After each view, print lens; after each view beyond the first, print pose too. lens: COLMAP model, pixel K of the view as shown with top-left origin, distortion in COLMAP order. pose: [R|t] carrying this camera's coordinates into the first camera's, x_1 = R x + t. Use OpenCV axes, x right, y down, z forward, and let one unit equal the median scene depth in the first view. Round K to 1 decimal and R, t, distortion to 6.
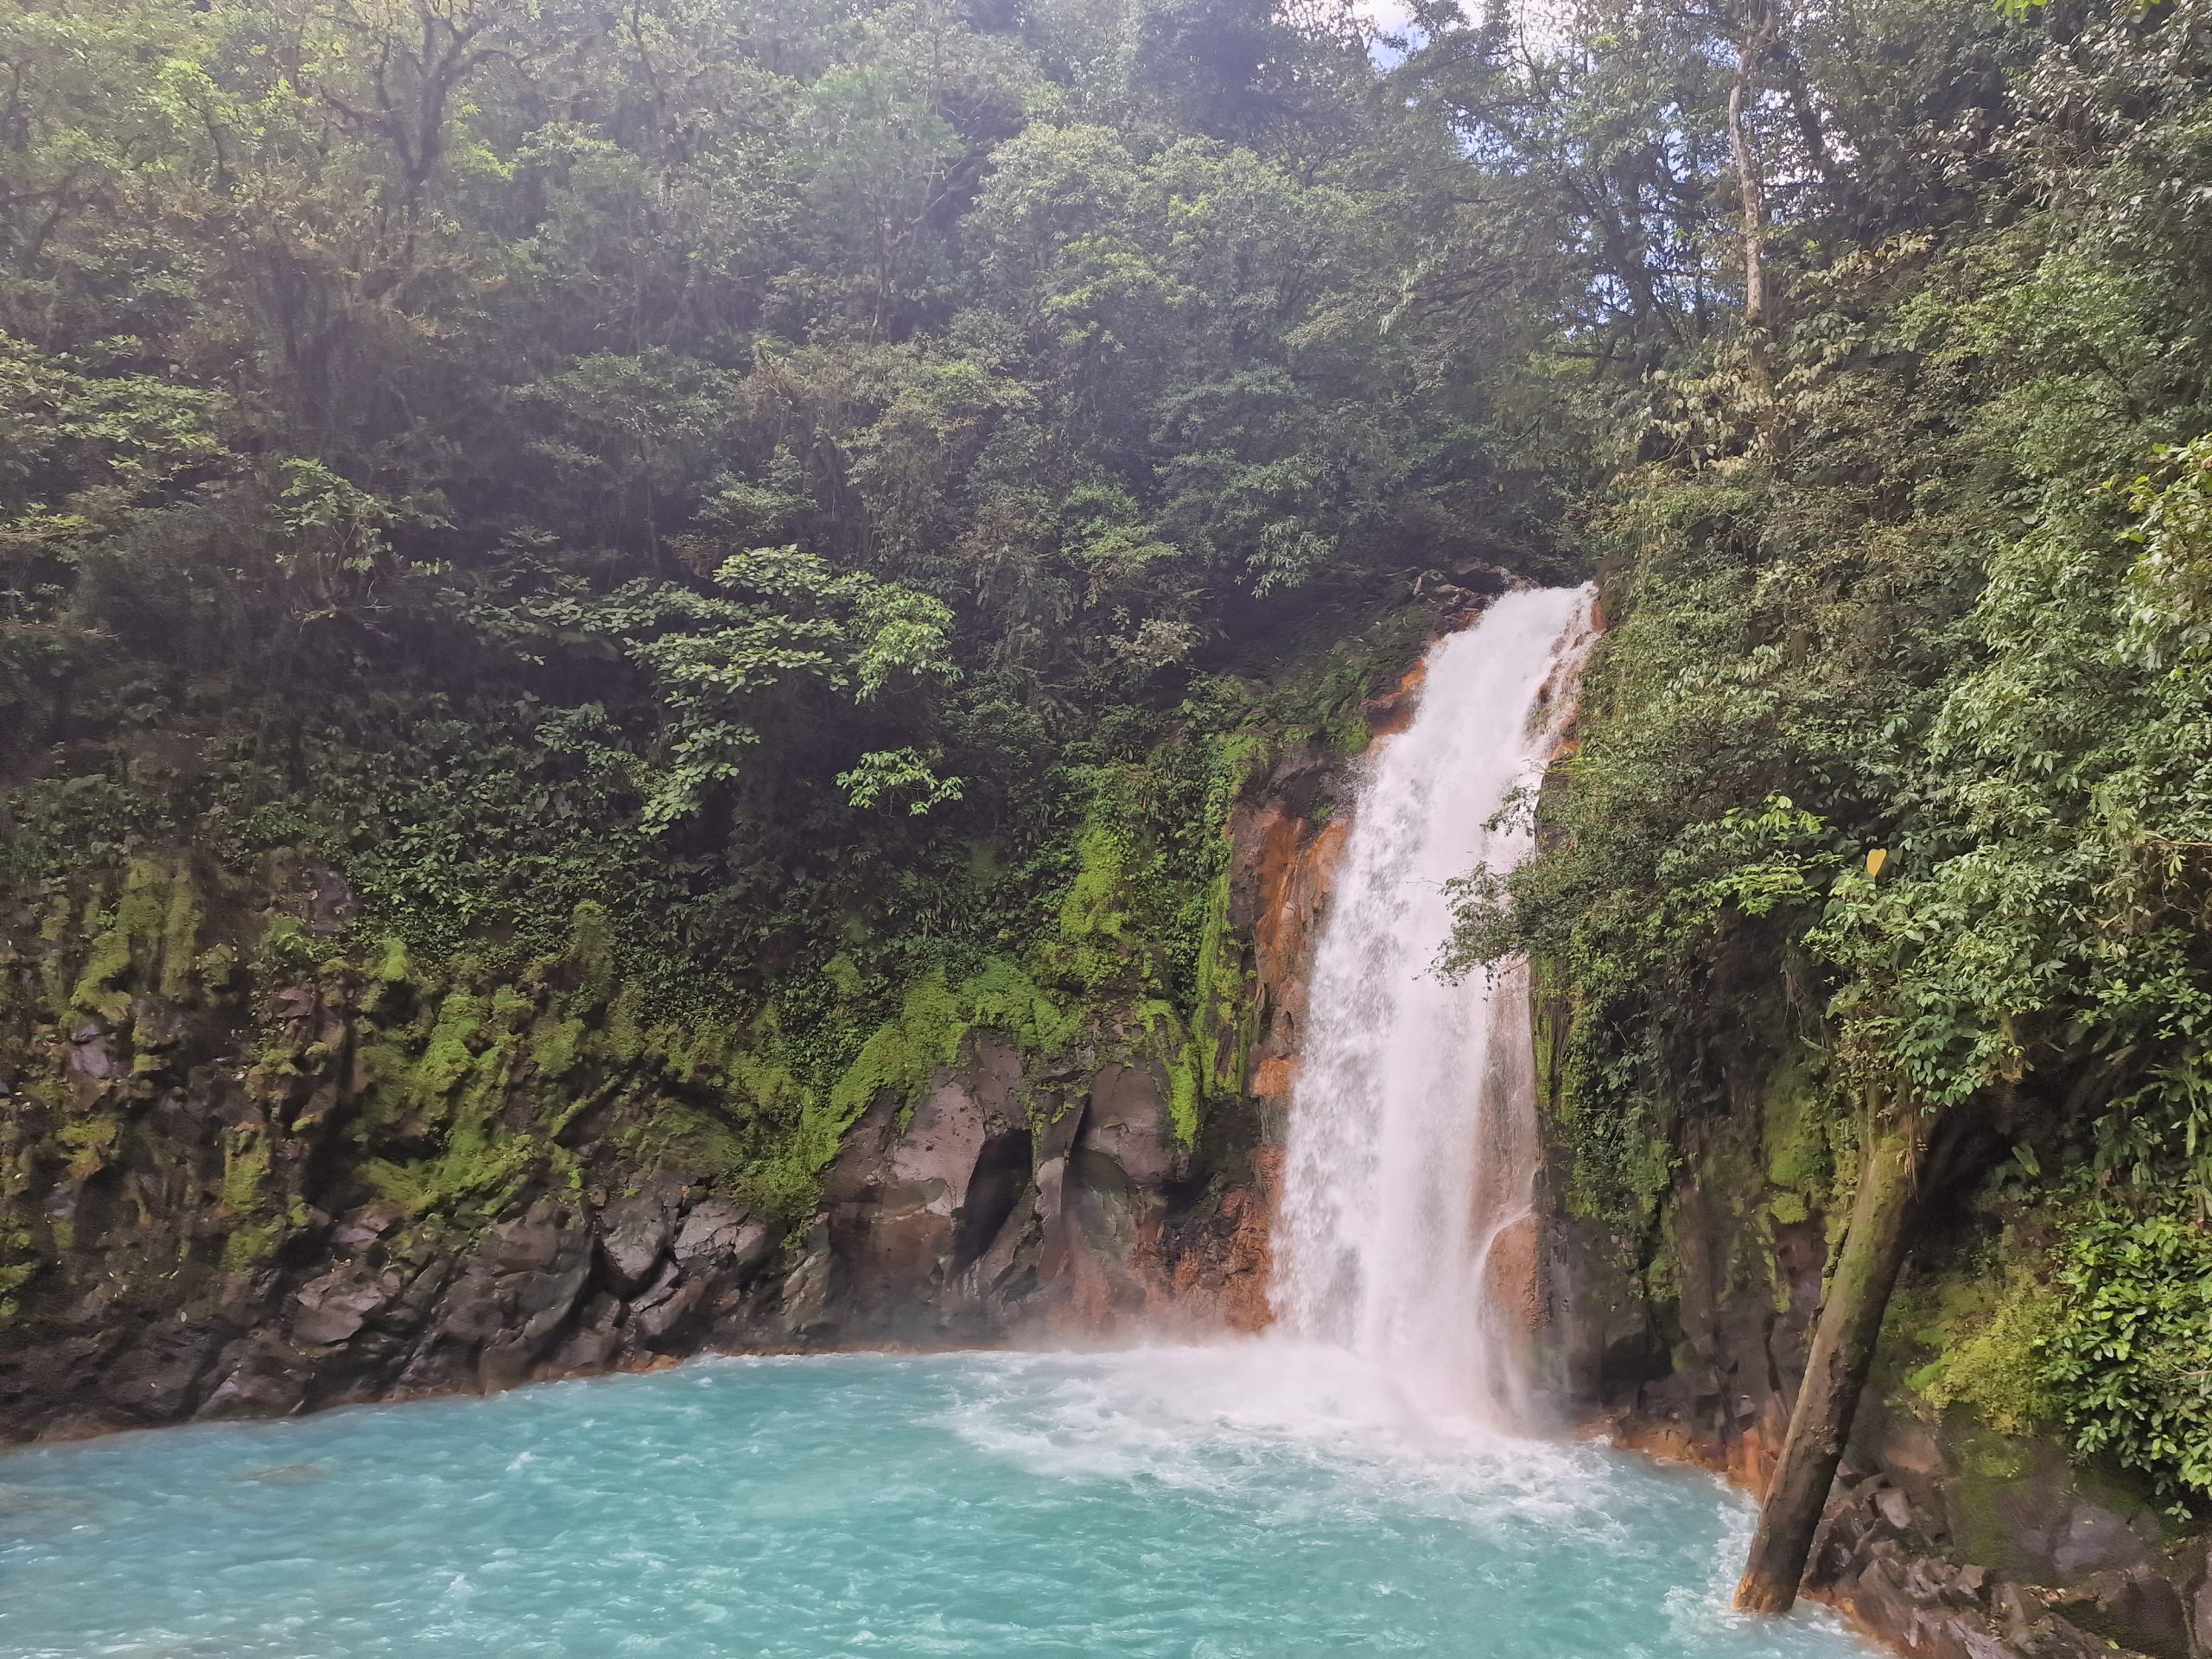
lens RADIAL K [[1451.6, 0, 1139.0], [0, 1451.6, 810.6], [0, 0, 1]] dist [0.069474, -0.055323]
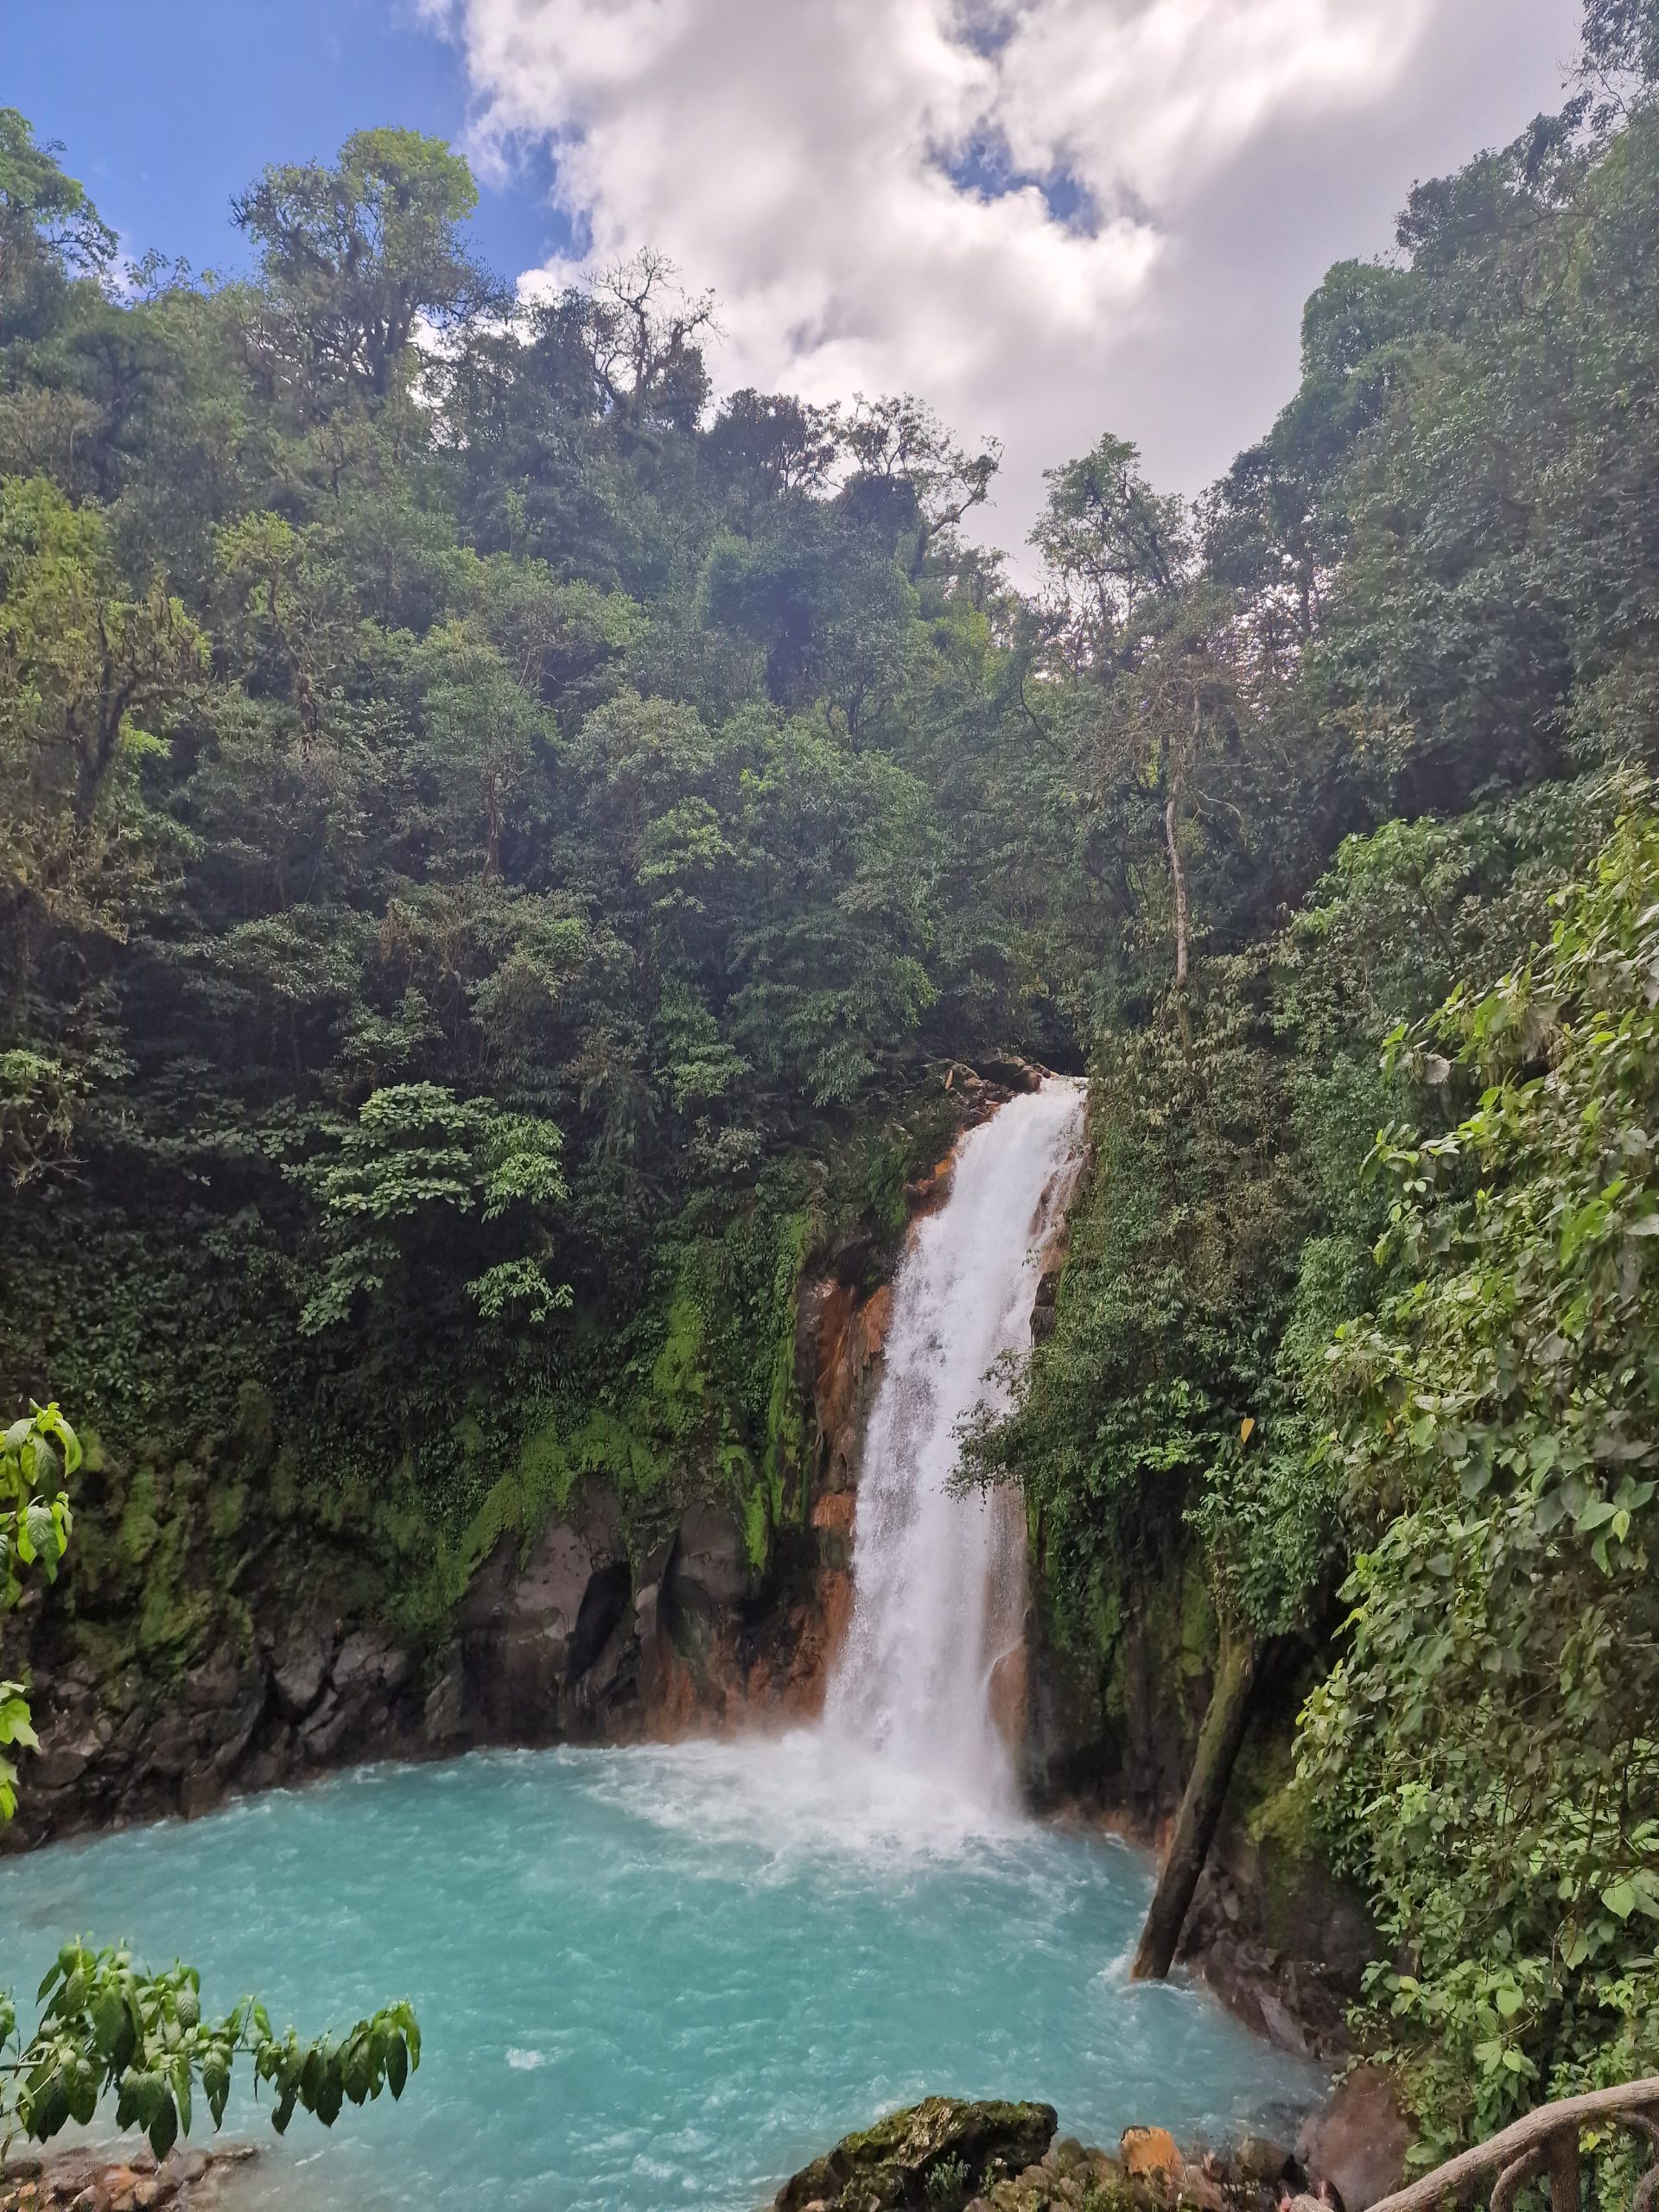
lens RADIAL K [[1451.6, 0, 839.2], [0, 1451.6, 1120.6], [0, 0, 1]] dist [0.069474, -0.055323]
pose [[0.996225, -0.005752, 0.086615, -0.004520], [0.002900, 0.999451, 0.033011, -0.192509], [-0.086758, -0.032636, 0.995695, -0.219567]]
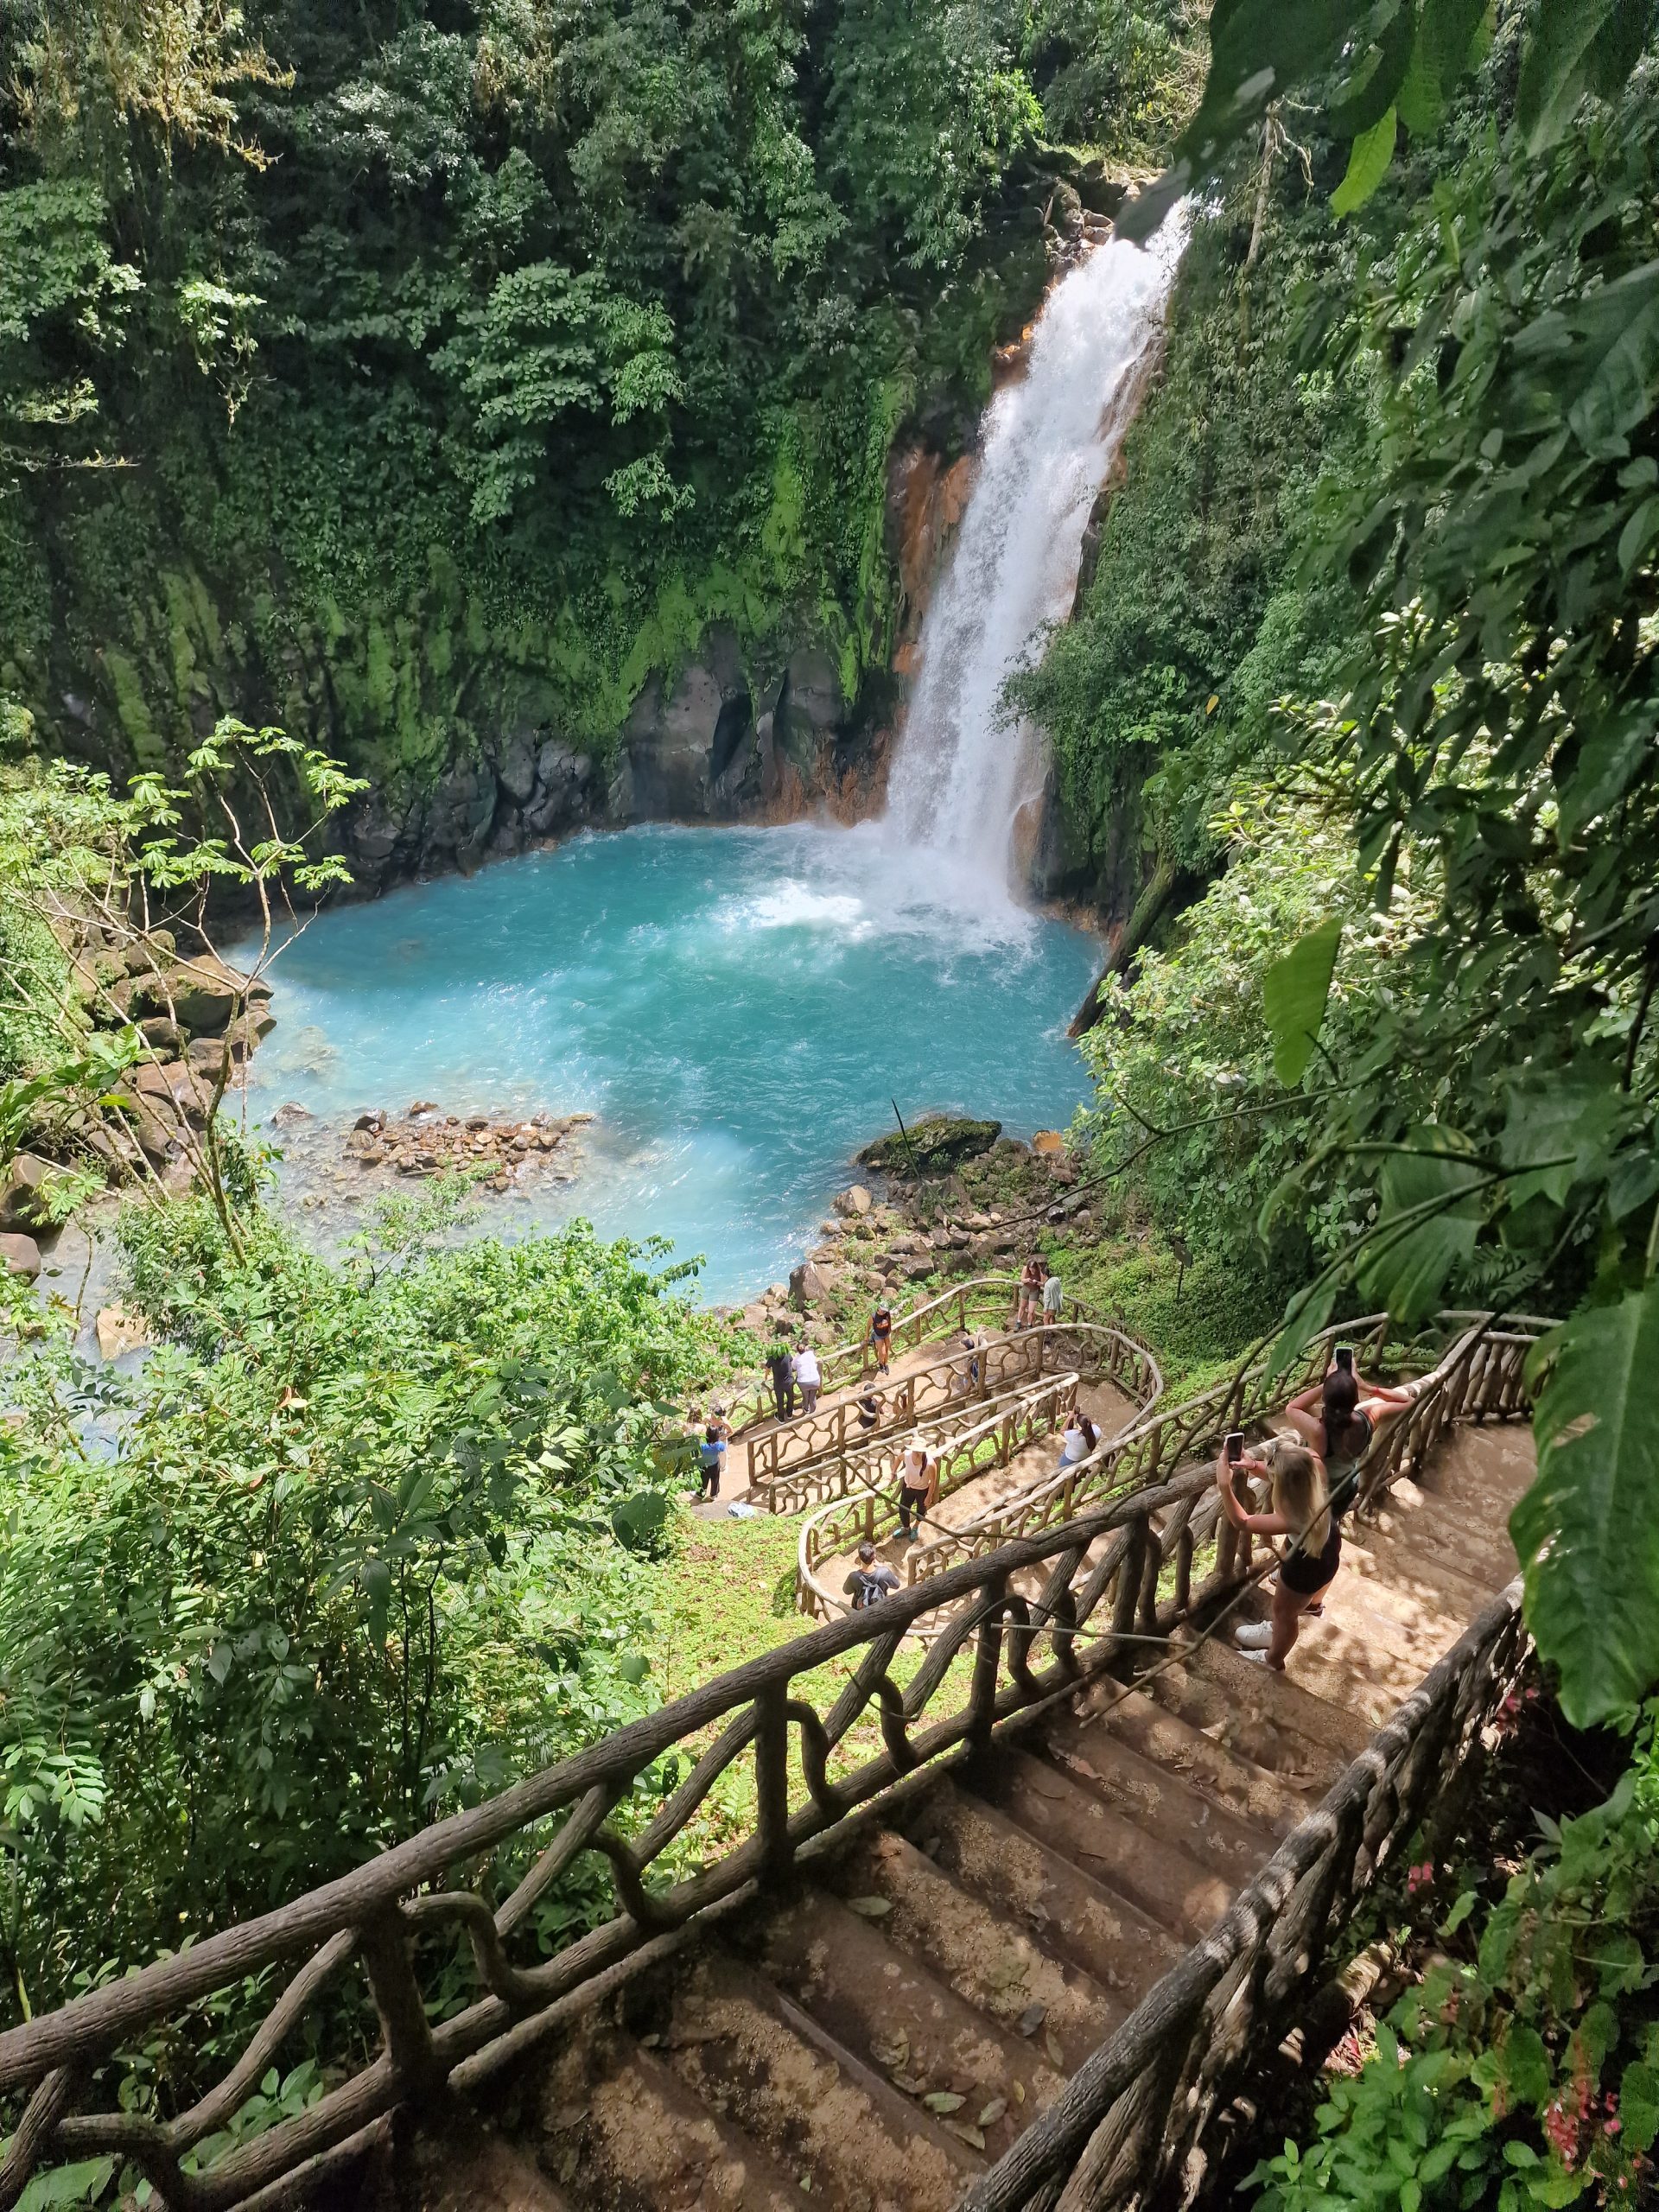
lens RADIAL K [[1451.6, 0, 839.2], [0, 1451.6, 1120.6], [0, 0, 1]] dist [0.069474, -0.055323]
pose [[0.999720, -0.015081, 0.018259, -0.015199], [-0.001929, 0.716595, 0.697487, -0.558154], [-0.023603, -0.697327, 0.716365, -0.448024]]
